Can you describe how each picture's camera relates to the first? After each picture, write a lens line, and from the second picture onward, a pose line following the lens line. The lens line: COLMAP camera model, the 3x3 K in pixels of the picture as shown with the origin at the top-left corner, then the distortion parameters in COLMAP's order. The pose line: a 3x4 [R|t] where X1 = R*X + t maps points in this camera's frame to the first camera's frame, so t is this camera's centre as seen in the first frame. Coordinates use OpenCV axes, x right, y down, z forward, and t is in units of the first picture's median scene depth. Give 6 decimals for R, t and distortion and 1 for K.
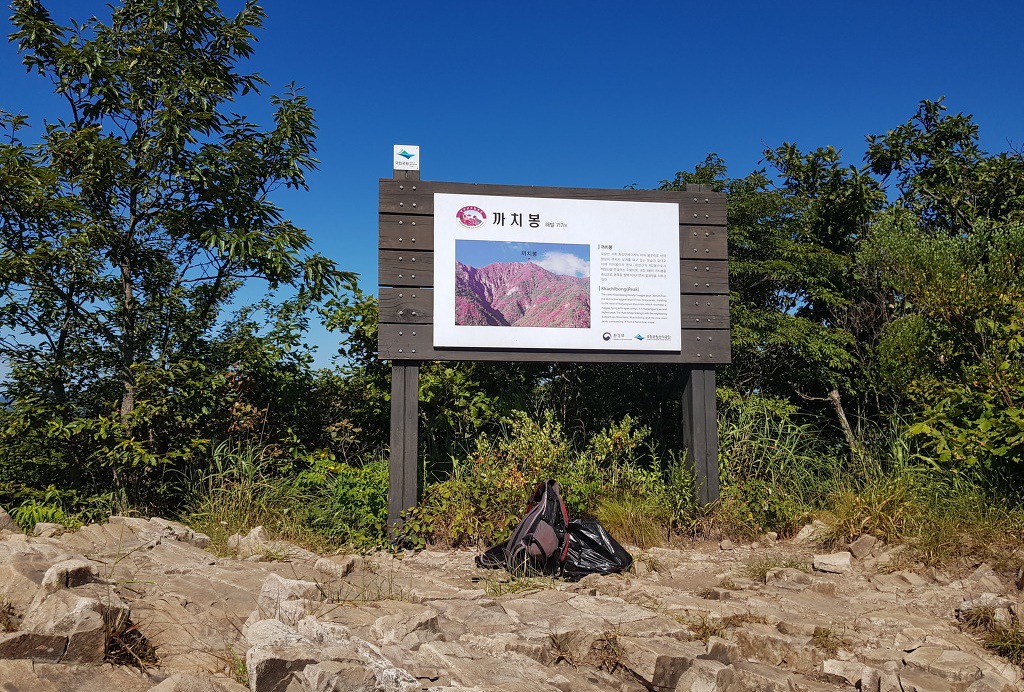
lens RADIAL K [[784.0, 0, 512.5], [0, 784.0, 349.8], [0, 0, 1]] dist [0.027203, -0.009979]
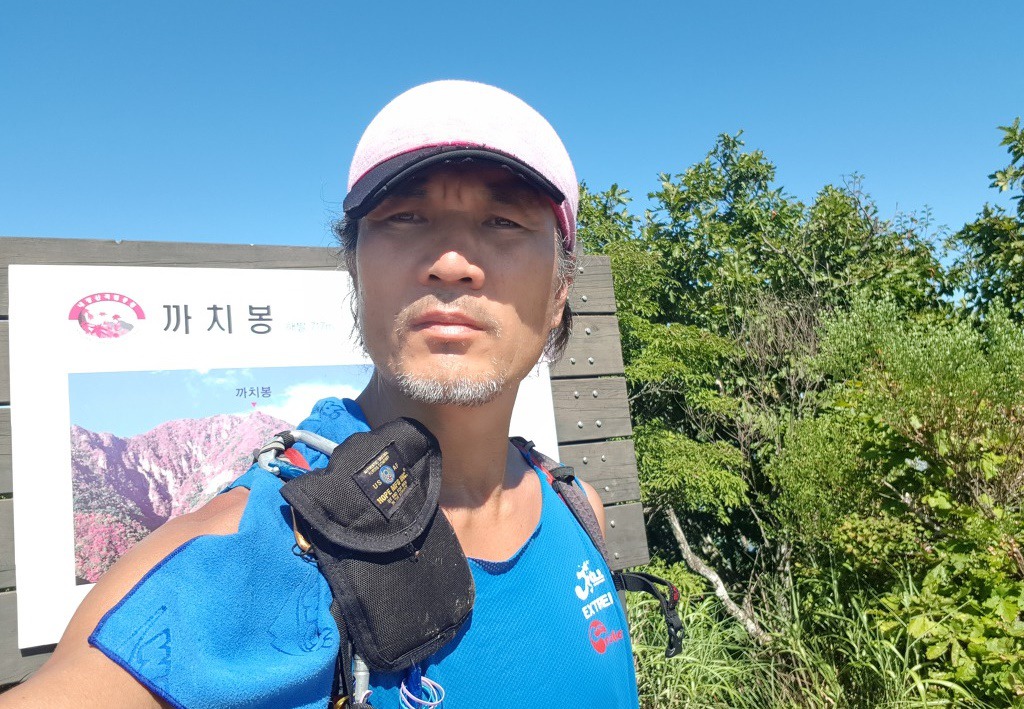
lens RADIAL K [[827.2, 0, 516.8], [0, 827.2, 361.1], [0, 0, 1]] dist [-0.020341, -0.029841]
pose [[0.939709, -0.051707, 0.338043, 0.004063], [0.066630, 0.997242, -0.032682, -0.106049], [-0.335421, 0.053235, 0.940563, 0.462002]]
